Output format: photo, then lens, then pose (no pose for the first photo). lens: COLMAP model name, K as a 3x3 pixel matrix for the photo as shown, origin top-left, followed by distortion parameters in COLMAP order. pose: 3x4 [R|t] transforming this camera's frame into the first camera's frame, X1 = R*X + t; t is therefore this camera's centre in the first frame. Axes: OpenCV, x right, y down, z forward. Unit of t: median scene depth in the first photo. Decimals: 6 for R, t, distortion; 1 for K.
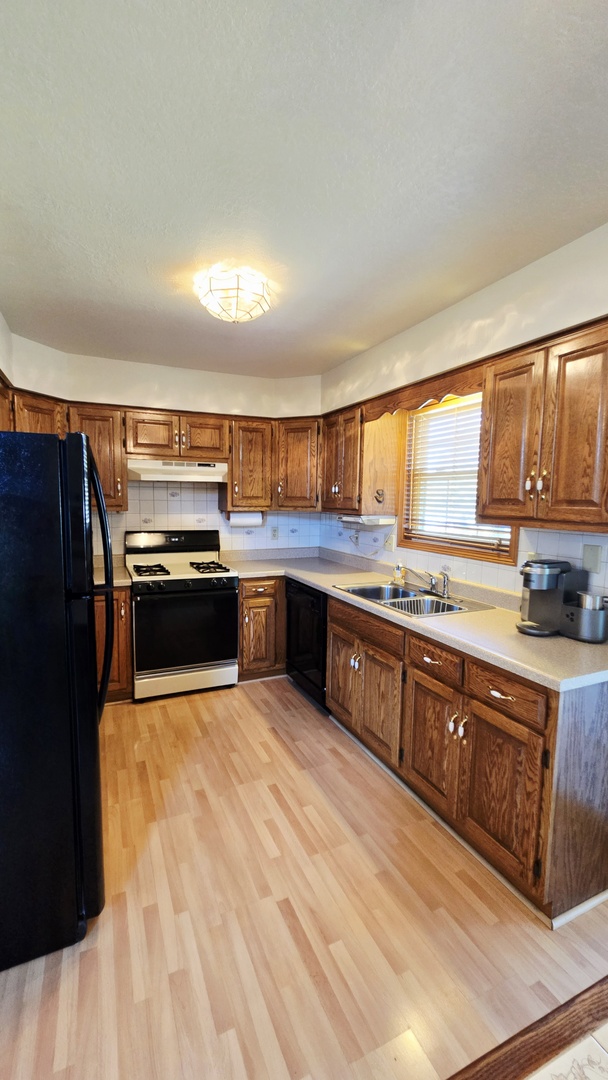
lens RADIAL K [[442.2, 0, 298.3], [0, 442.2, 540.5], [0, 0, 1]] dist [-0.001990, -0.000145]
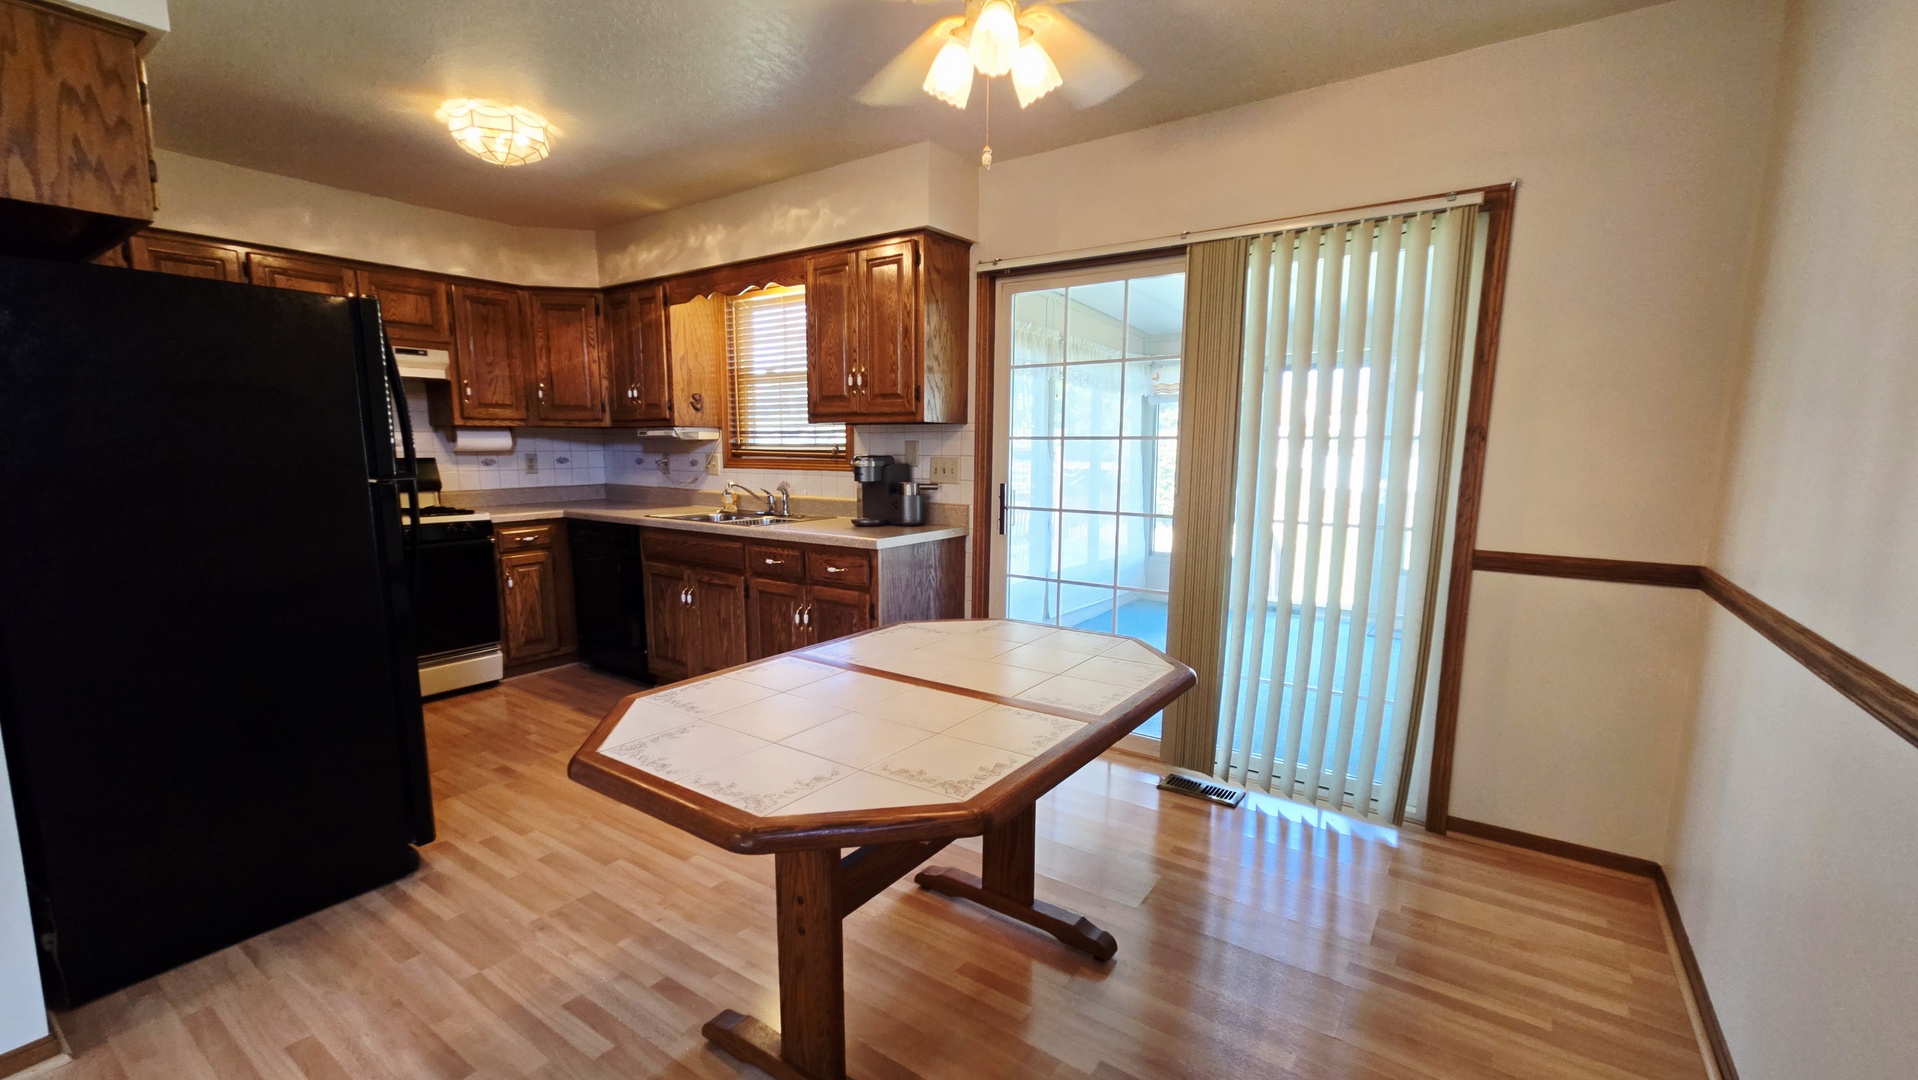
lens RADIAL K [[785.3, 0, 962.1], [0, 785.3, 575.4], [0, 0, 1]] dist [-0.001990, -0.000145]
pose [[0.860628, -0.090441, 0.501139, -0.165307], [0.054958, 0.994850, 0.085161, 0.136167], [-0.506260, -0.045750, 0.861166, -0.548775]]
